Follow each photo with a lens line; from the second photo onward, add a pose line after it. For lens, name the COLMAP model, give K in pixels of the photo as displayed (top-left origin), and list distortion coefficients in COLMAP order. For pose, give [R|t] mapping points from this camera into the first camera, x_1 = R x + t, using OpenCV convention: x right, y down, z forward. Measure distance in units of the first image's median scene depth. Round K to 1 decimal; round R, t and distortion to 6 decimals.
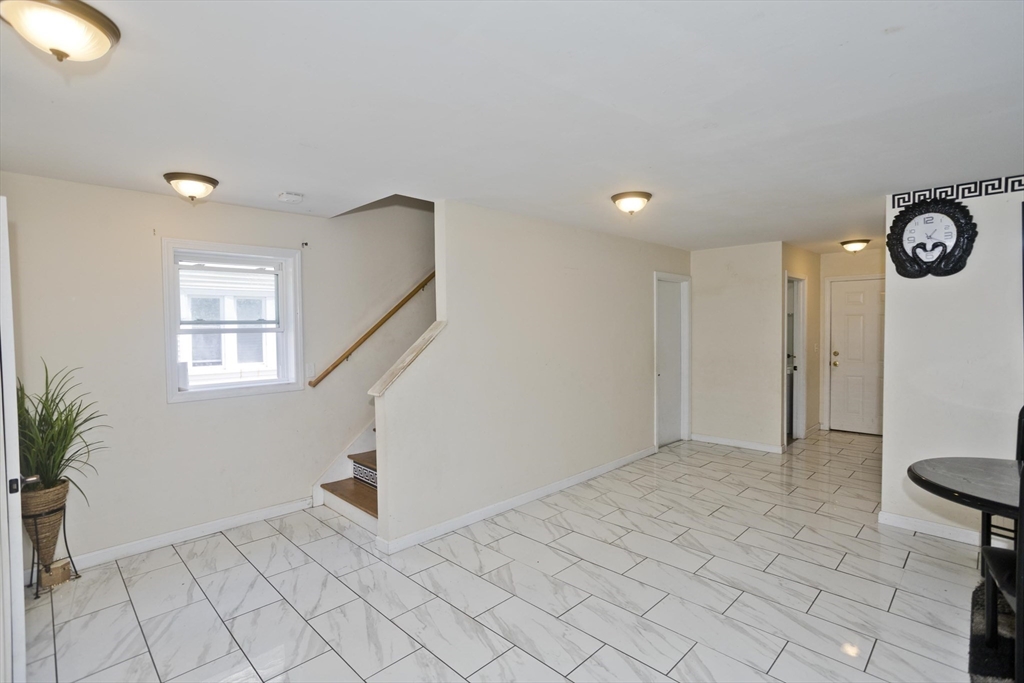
lens RADIAL K [[491.8, 0, 512.9], [0, 491.8, 337.7], [0, 0, 1]] dist [-0.059002, 0.032050]
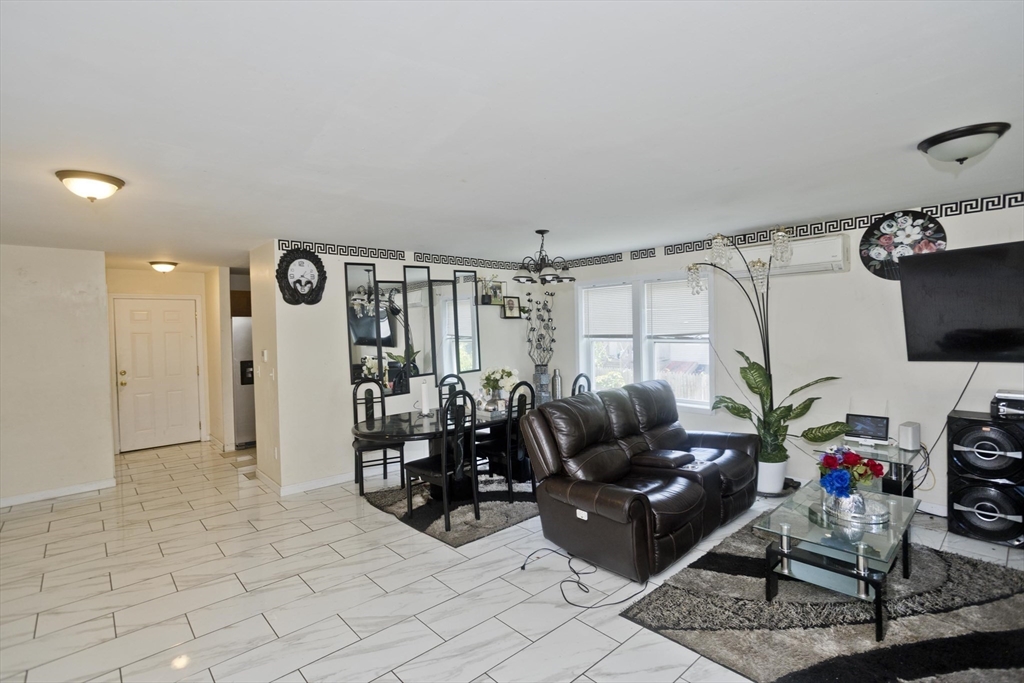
lens RADIAL K [[491.8, 0, 512.9], [0, 491.8, 337.7], [0, 0, 1]] dist [-0.059002, 0.032050]
pose [[0.043965, -0.012230, 0.998958, -0.495585], [0.051241, 0.998637, 0.009971, -0.013941], [-0.997718, 0.050749, 0.044531, 0.325553]]
